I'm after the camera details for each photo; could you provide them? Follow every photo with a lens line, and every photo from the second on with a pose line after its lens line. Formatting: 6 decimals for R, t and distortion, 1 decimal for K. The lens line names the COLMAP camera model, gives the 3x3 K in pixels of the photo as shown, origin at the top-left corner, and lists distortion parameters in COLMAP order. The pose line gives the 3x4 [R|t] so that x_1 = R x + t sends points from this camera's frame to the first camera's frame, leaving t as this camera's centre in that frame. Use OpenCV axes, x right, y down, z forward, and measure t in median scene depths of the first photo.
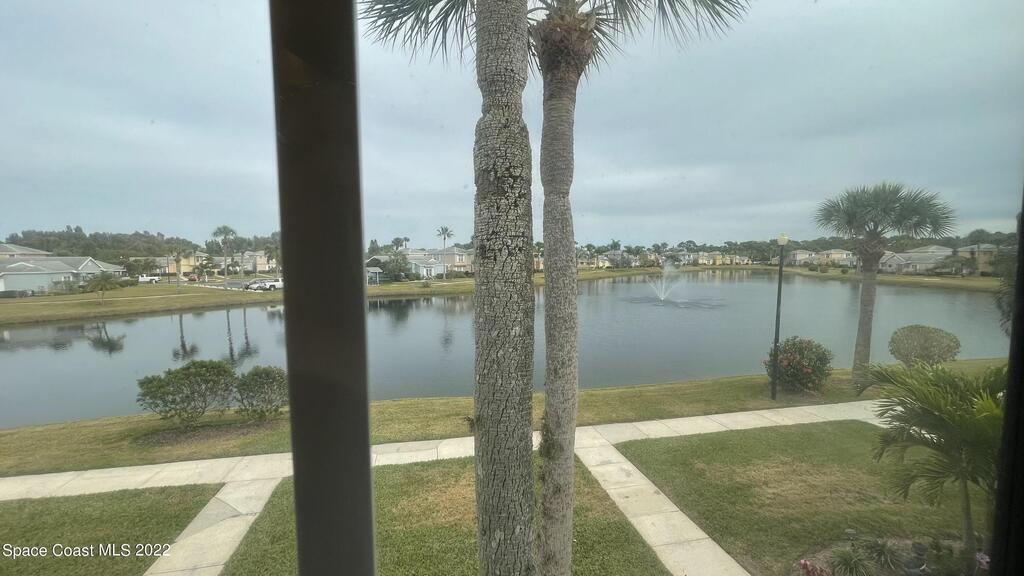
lens RADIAL K [[417.1, 0, 507.8], [0, 417.1, 287.7], [0, 0, 1]] dist [-0.001912, 0.001858]
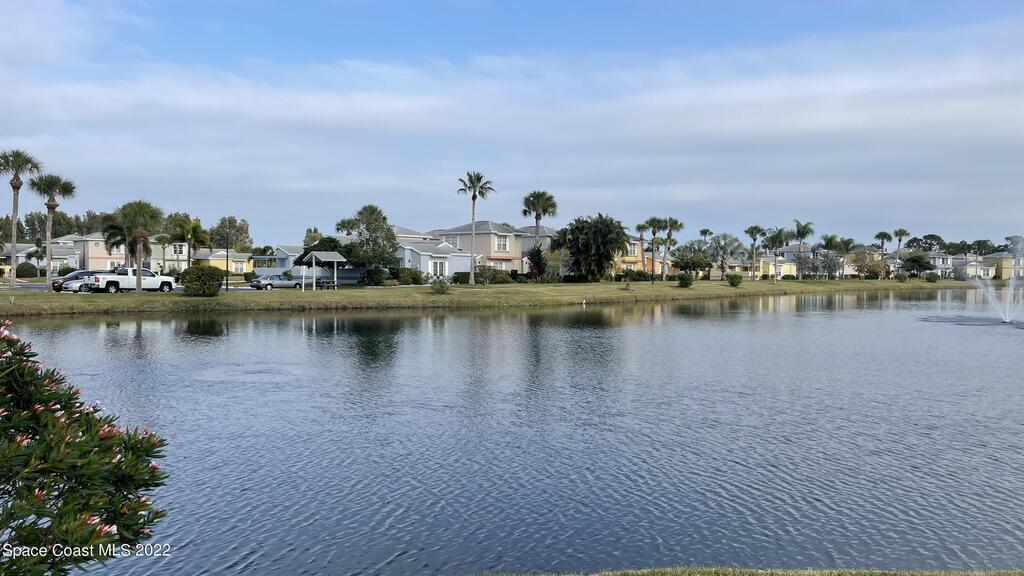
lens RADIAL K [[781.2, 0, 518.4], [0, 781.2, 287.7], [0, 0, 1]] dist [0.065292, -0.068061]
pose [[0.998712, 0.013395, -0.048937, -0.054426], [-0.015932, 0.998530, -0.051815, 0.030412], [0.048171, 0.052528, 0.997457, 0.111421]]
